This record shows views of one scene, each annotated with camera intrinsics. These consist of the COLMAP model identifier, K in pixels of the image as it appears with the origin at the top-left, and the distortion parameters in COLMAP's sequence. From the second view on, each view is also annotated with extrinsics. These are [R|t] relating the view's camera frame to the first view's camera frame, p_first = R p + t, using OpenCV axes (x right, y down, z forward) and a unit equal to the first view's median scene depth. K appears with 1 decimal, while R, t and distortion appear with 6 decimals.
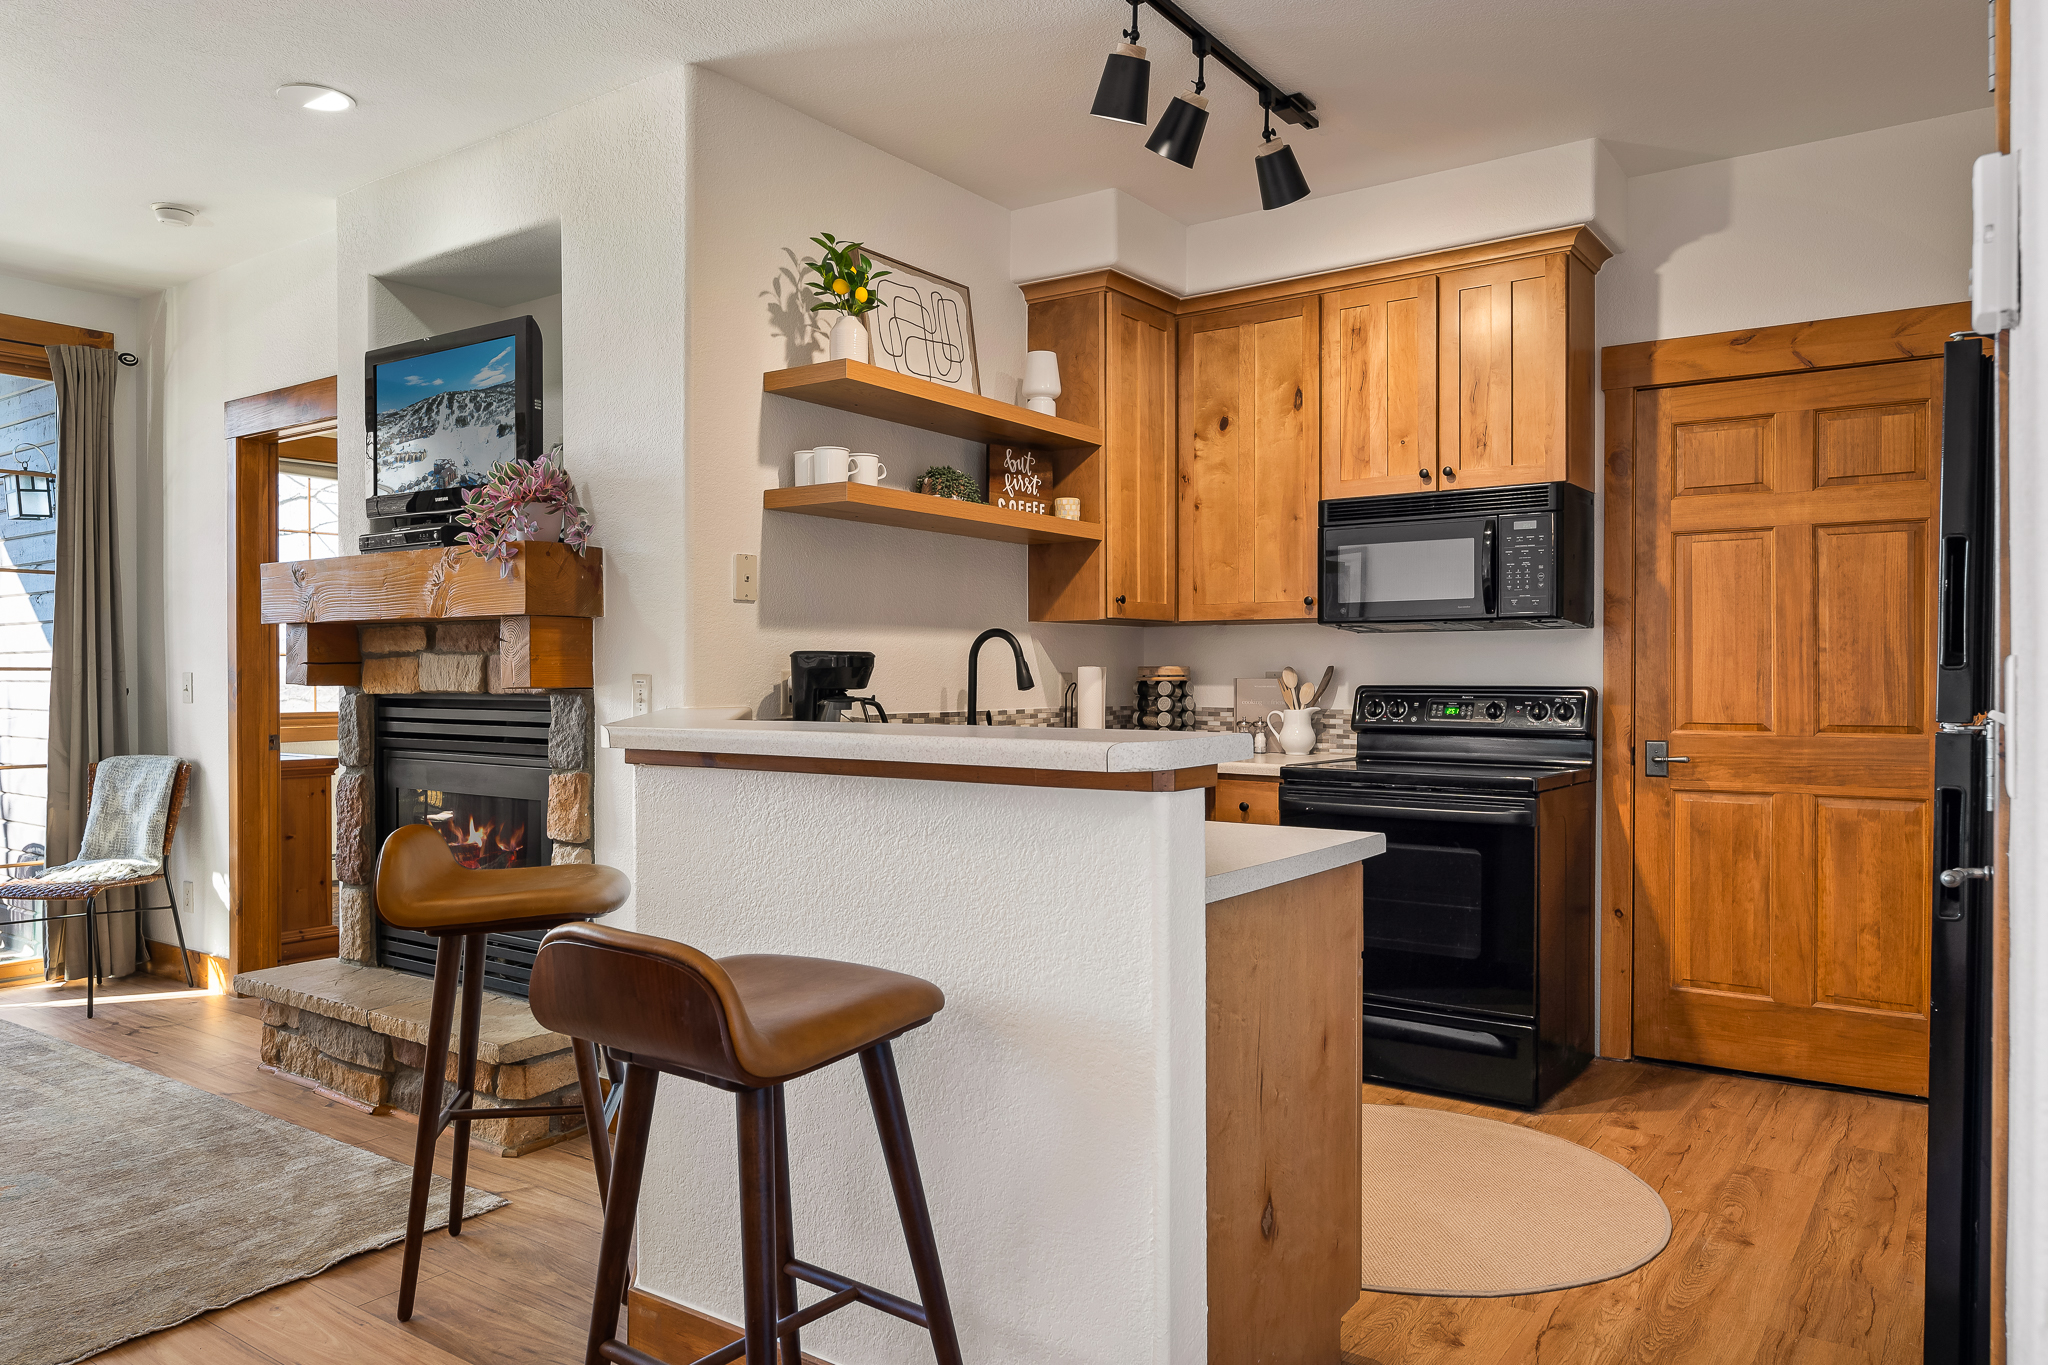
lens RADIAL K [[1400.8, 0, 1024.0], [0, 1400.8, 682.5], [0, 0, 1]] dist [-0.006783, -0.000226]
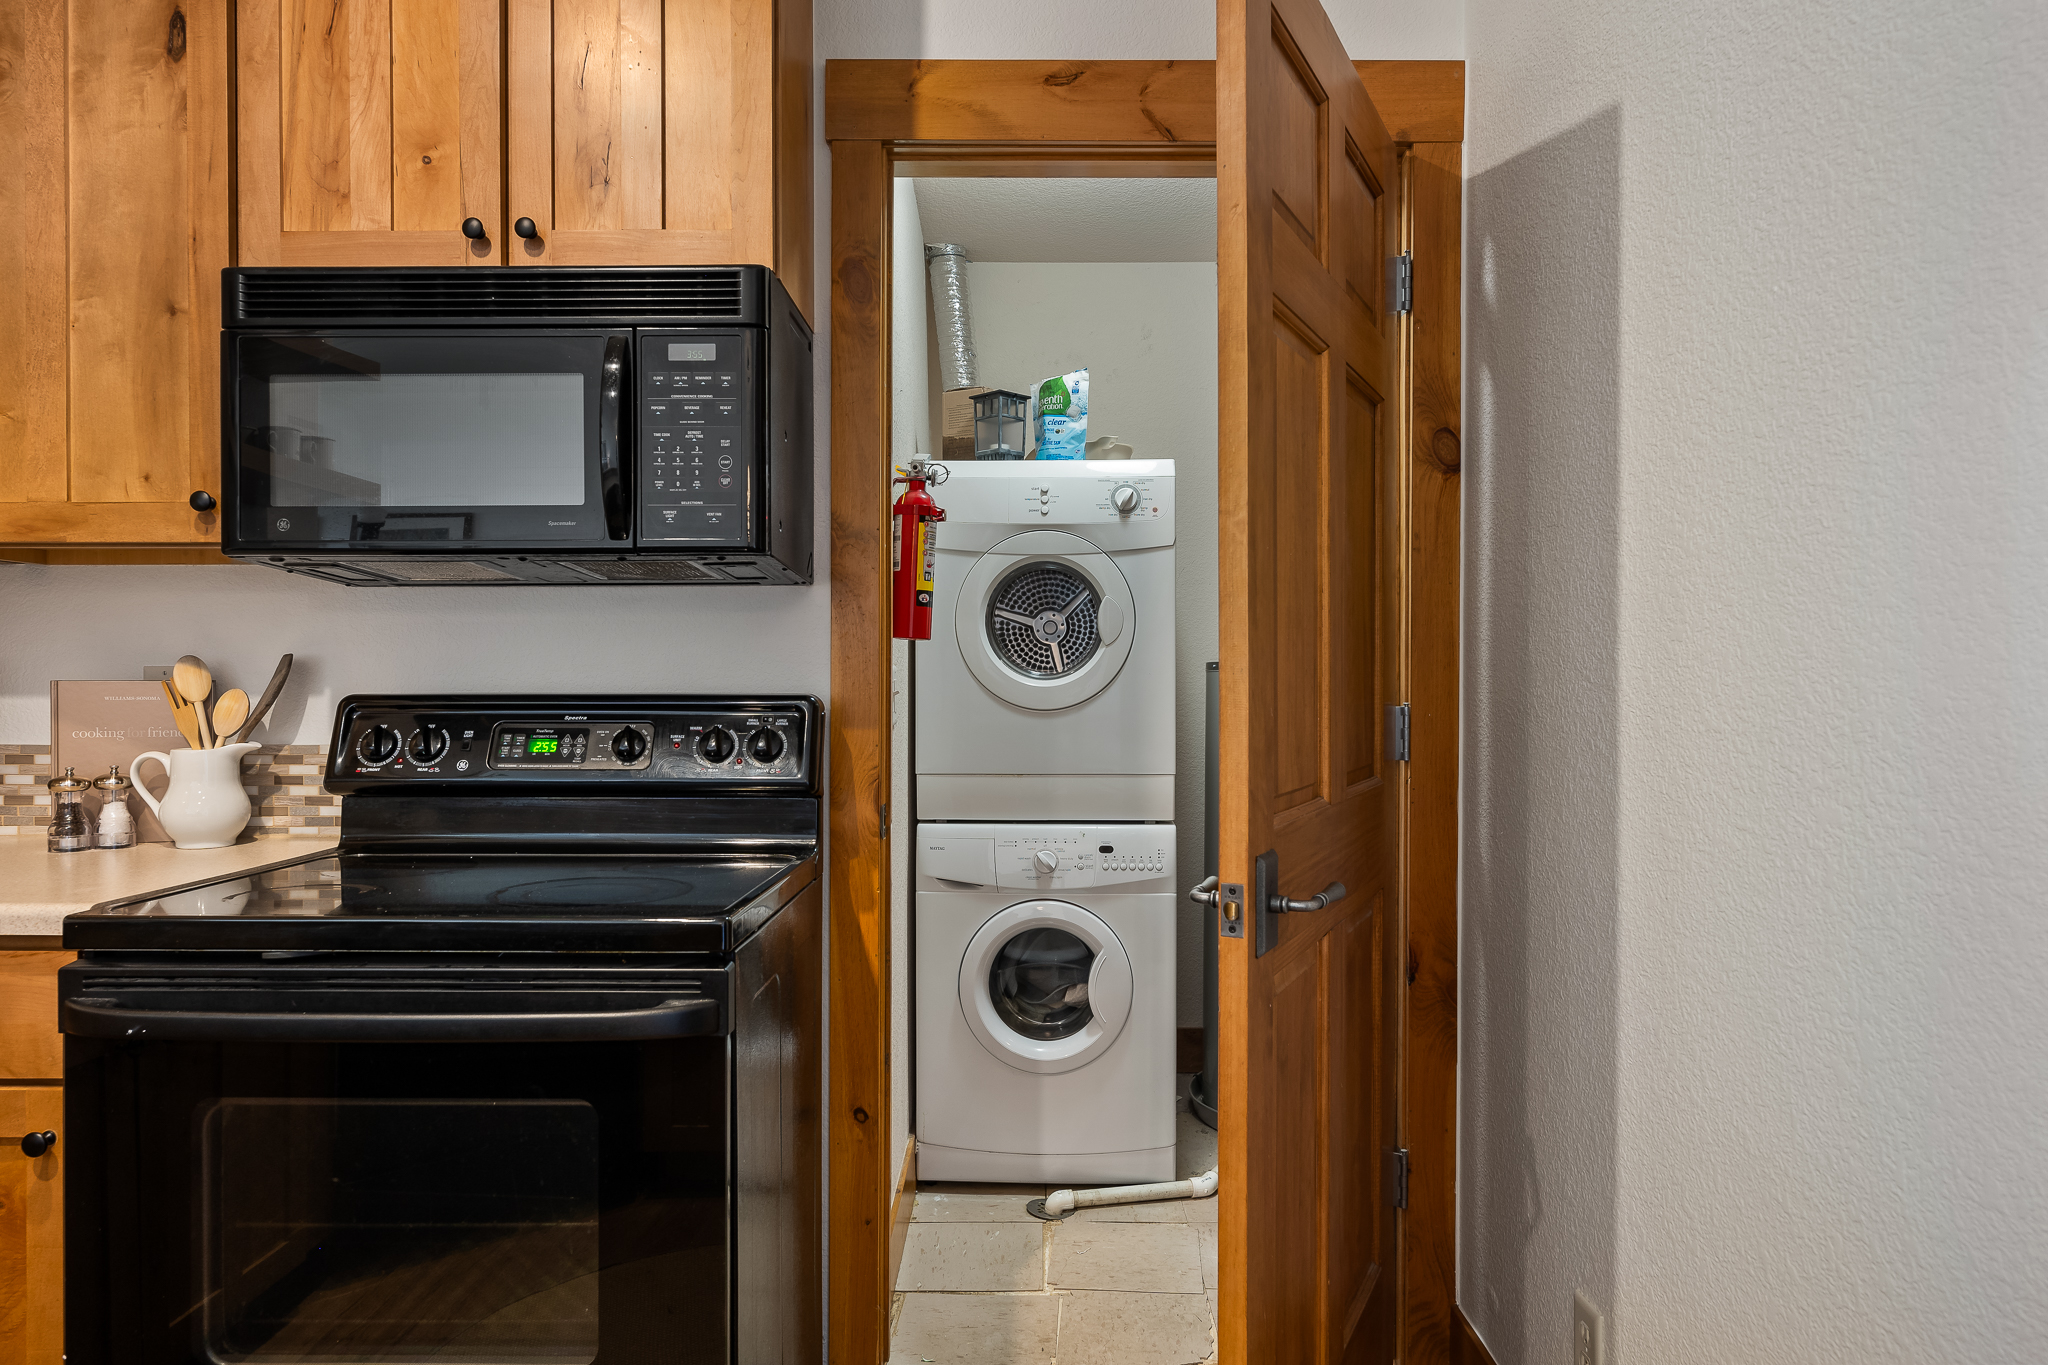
lens RADIAL K [[1306.5, 0, 1024.0], [0, 1306.5, 682.5], [0, 0, 1]] dist [0.002982, 0.000558]
pose [[0.817564, -0.003649, 0.575826, 0.183766], [0.003790, 0.999992, 0.000956, -0.001759], [-0.575825, 0.001400, 0.817572, 0.540824]]
